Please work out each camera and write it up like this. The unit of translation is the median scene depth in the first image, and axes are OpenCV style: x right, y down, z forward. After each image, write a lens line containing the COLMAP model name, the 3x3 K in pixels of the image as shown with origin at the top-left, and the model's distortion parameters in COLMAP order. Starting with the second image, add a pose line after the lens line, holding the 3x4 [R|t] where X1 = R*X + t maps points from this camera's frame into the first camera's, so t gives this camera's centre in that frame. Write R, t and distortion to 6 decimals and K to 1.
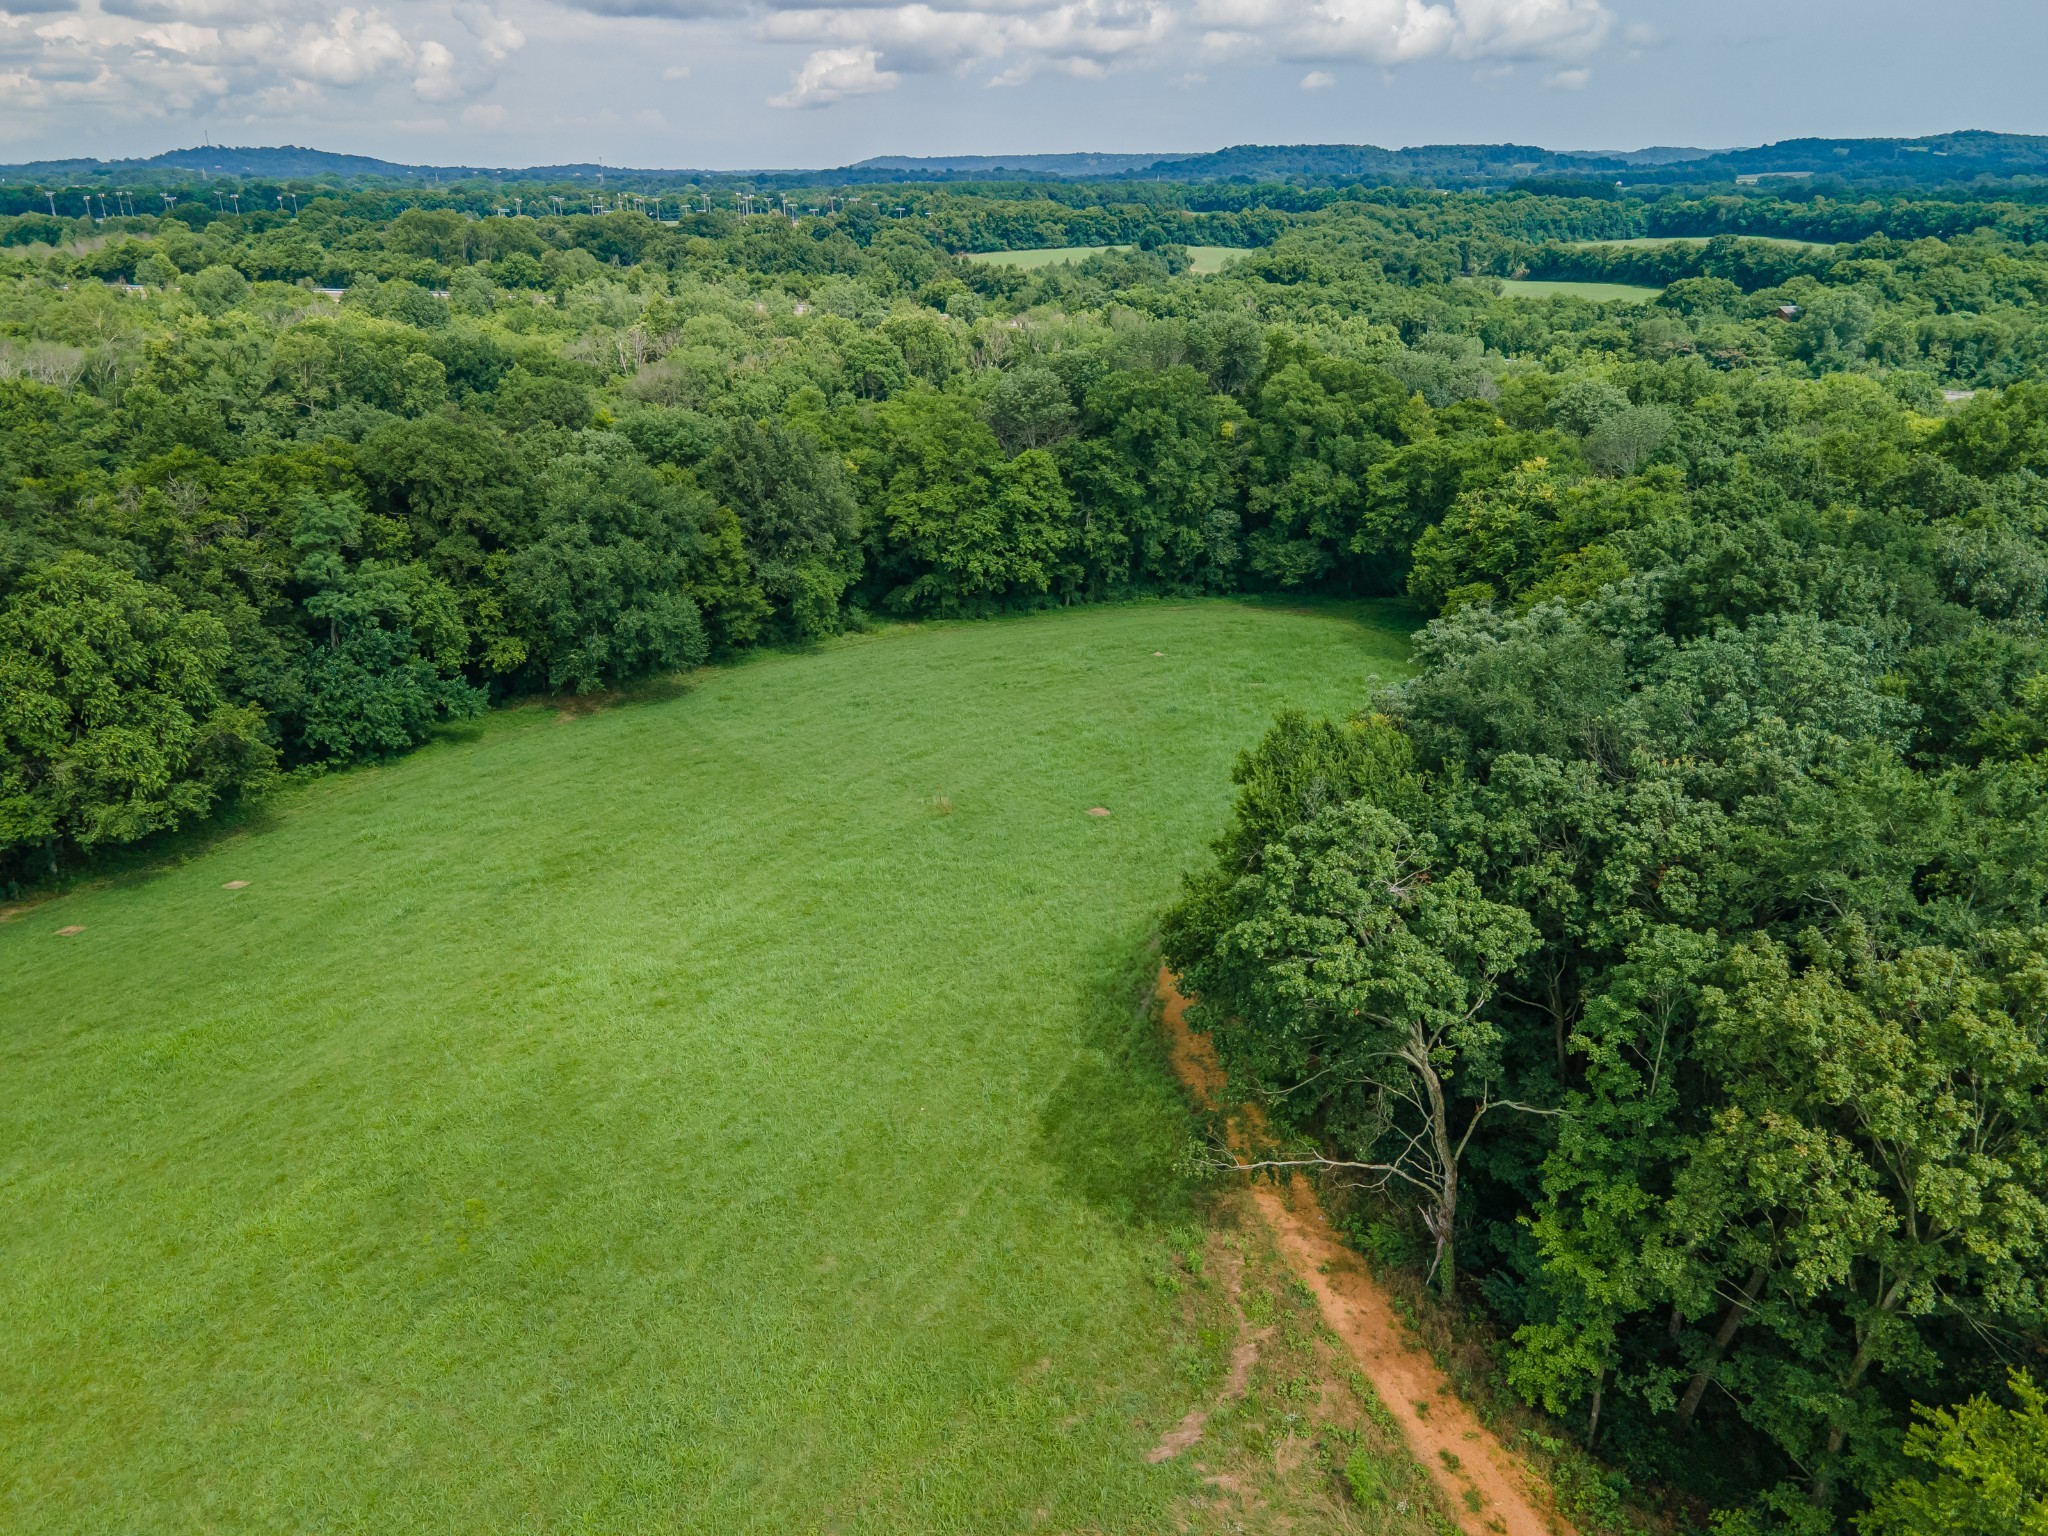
lens RADIAL K [[1455.9, 0, 1006.5], [0, 1455.9, 770.3], [0, 0, 1]] dist [0.025069, -0.003950]
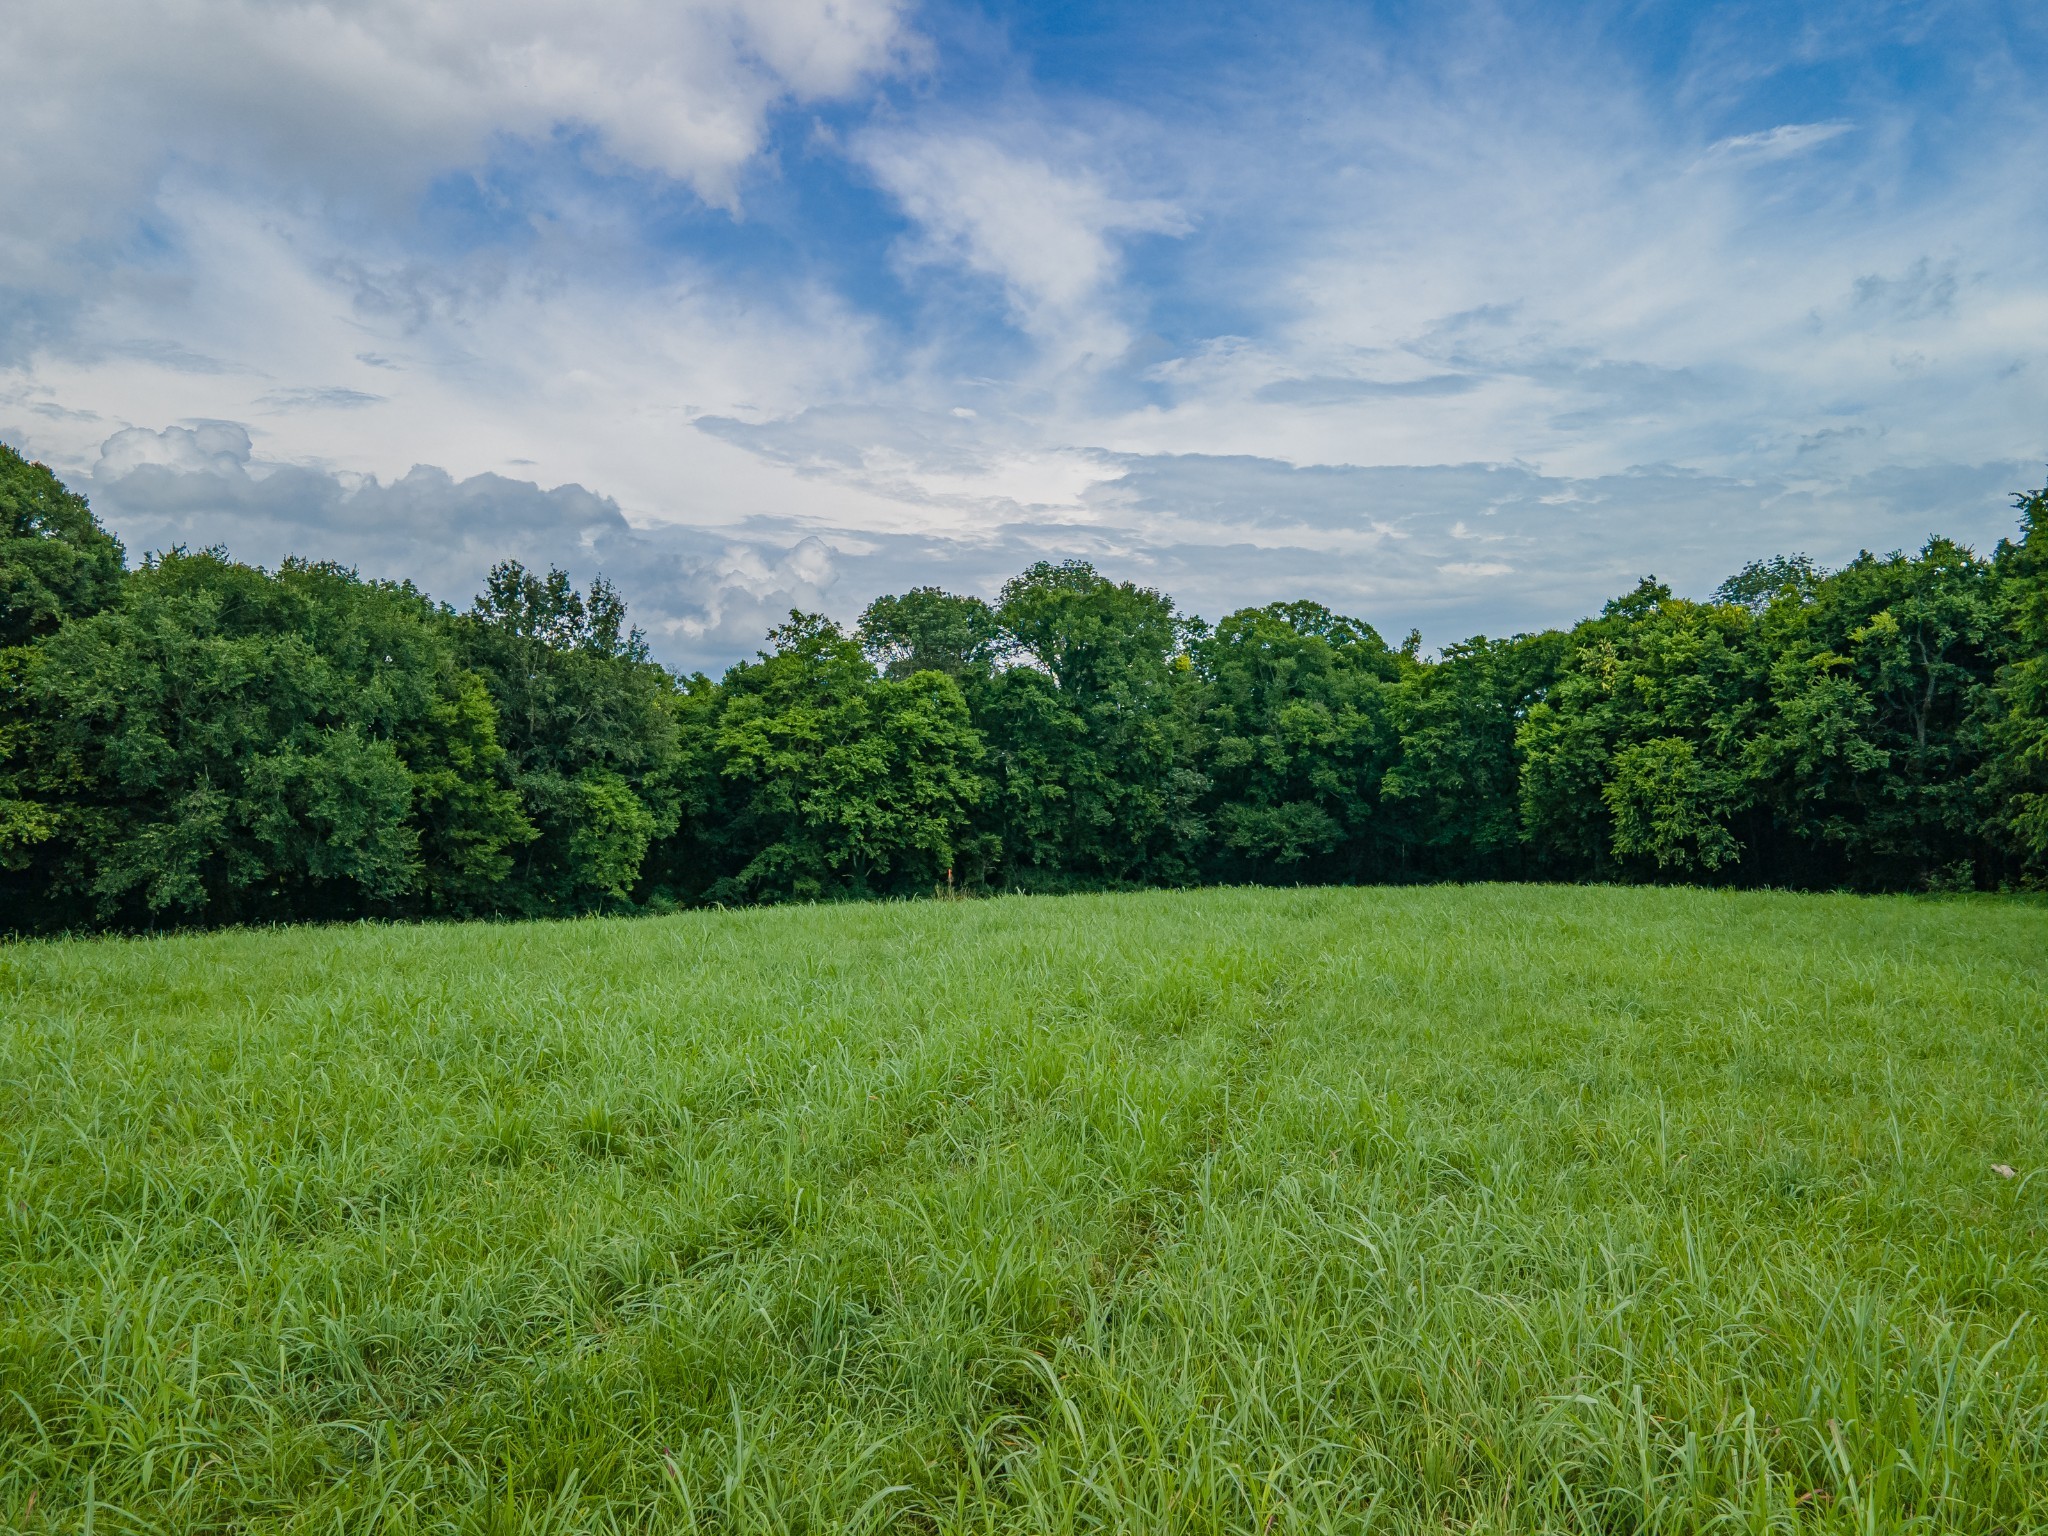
lens RADIAL K [[1455.9, 0, 1010.4], [0, 1455.9, 789.7], [0, 0, 1]] dist [0.025069, -0.003950]
pose [[0.983392, 0.012264, 0.181077, -0.070665], [0.057264, 0.925783, -0.373694, 0.100709], [-0.172221, 0.377857, 0.909705, 0.370894]]
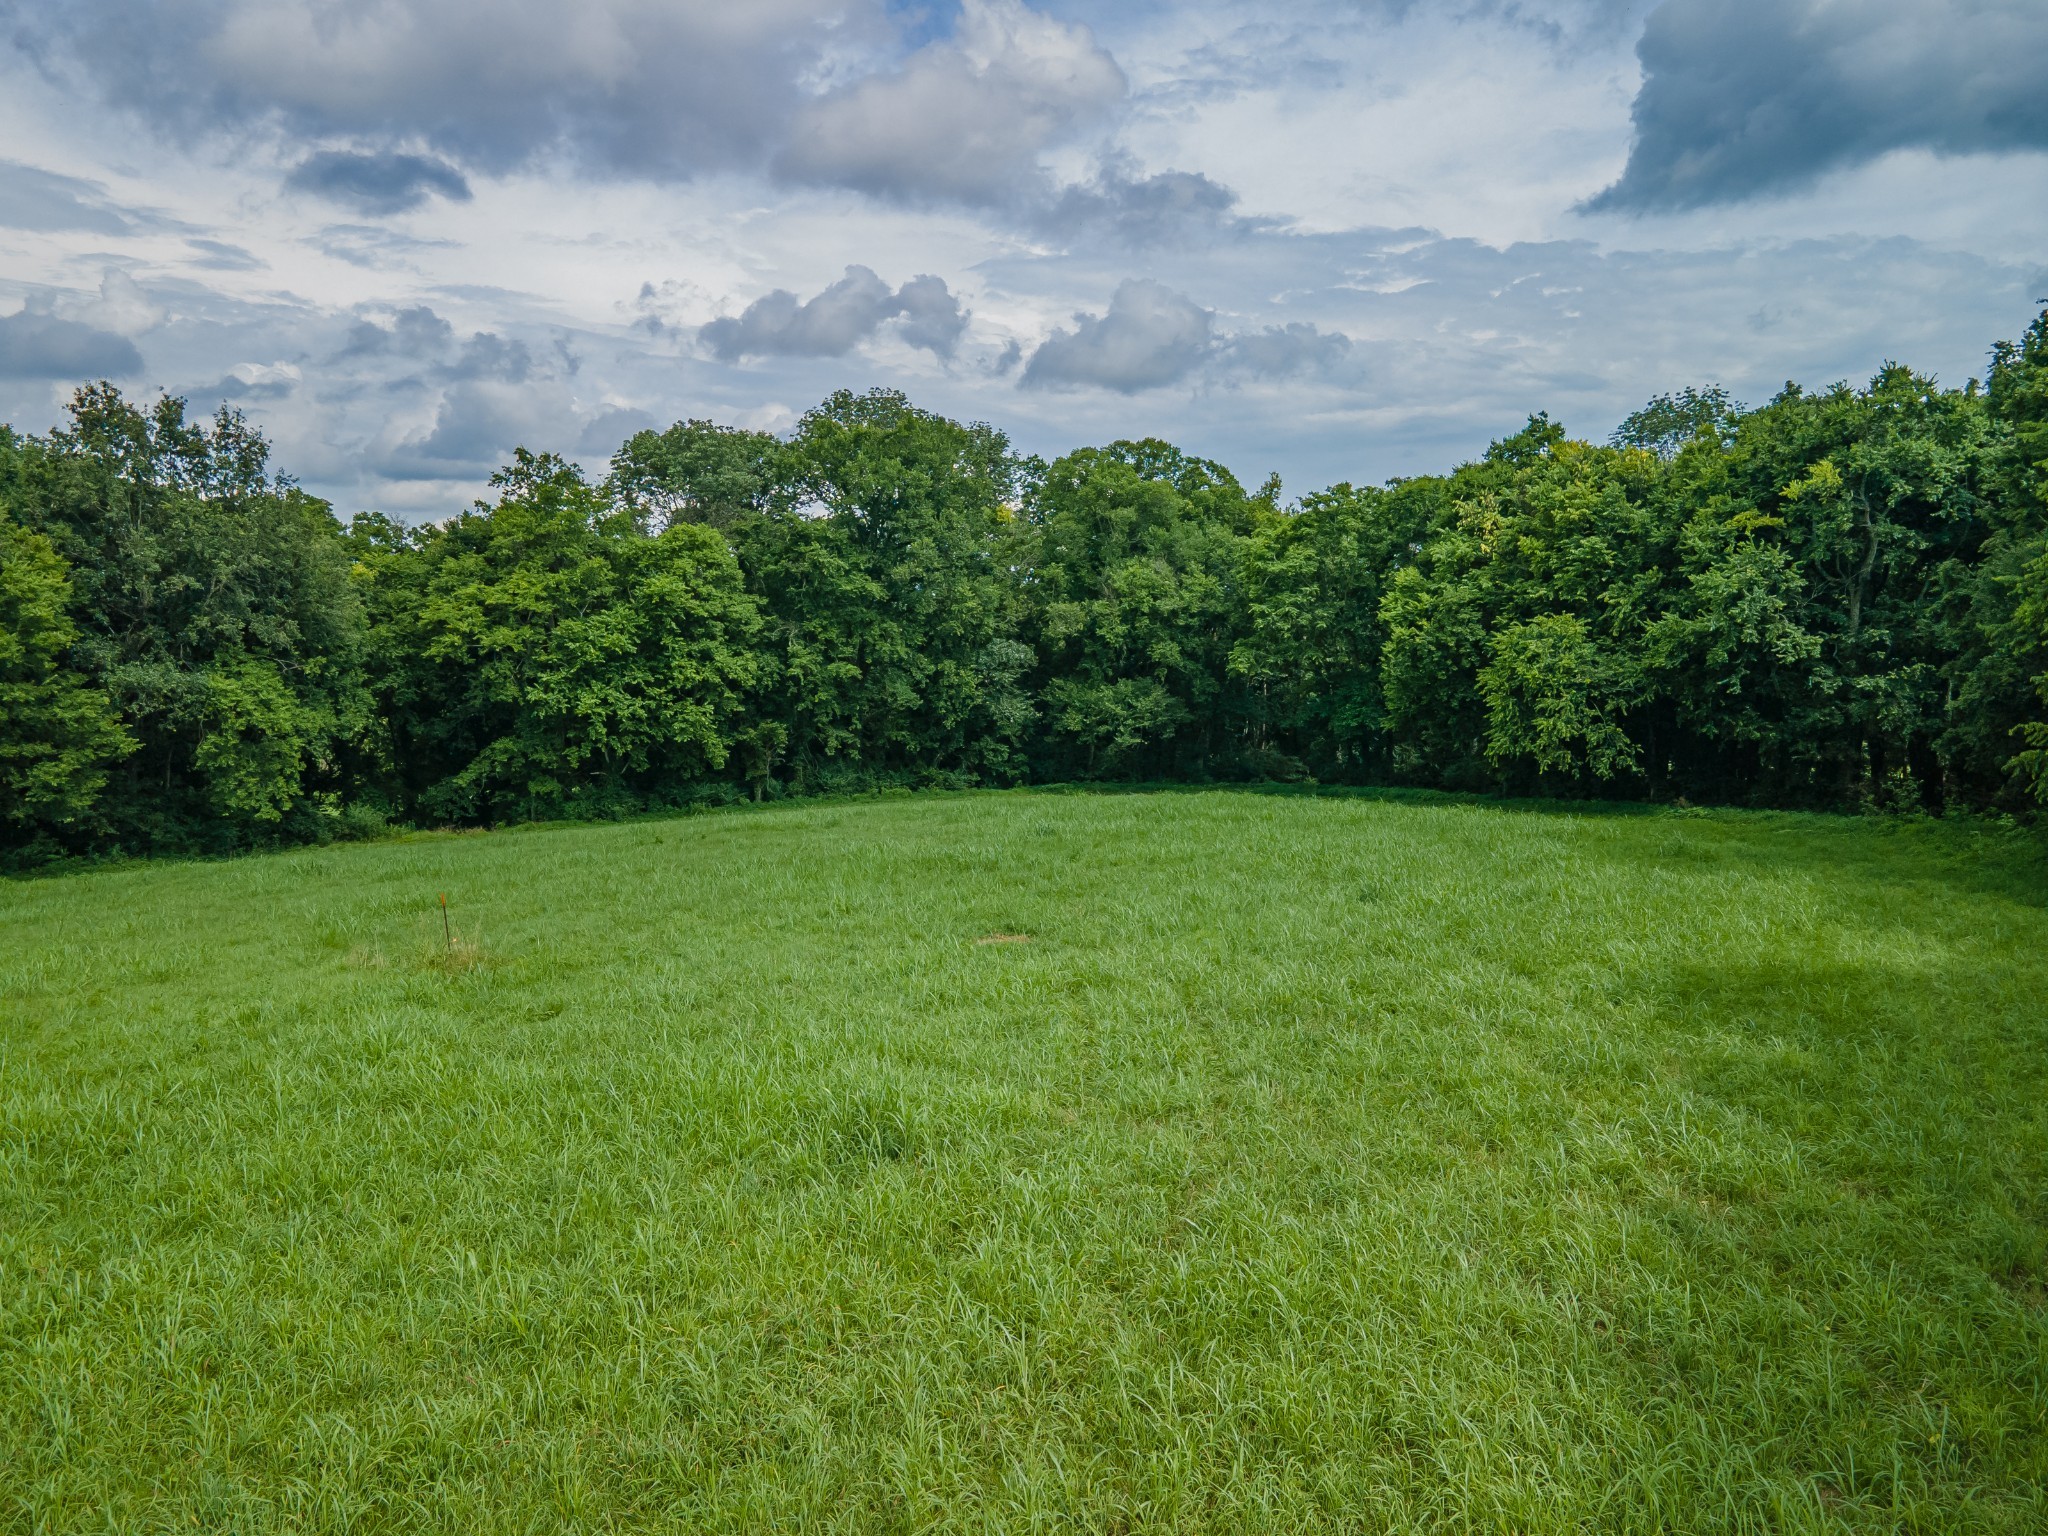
lens RADIAL K [[1455.9, 0, 1015.6], [0, 1455.9, 788.5], [0, 0, 1]] dist [0.025069, -0.003950]
pose [[0.967207, -0.021786, 0.253054, -0.006674], [0.090548, 0.960428, -0.263401, 0.047978], [-0.237301, 0.277676, 0.930905, 0.453586]]
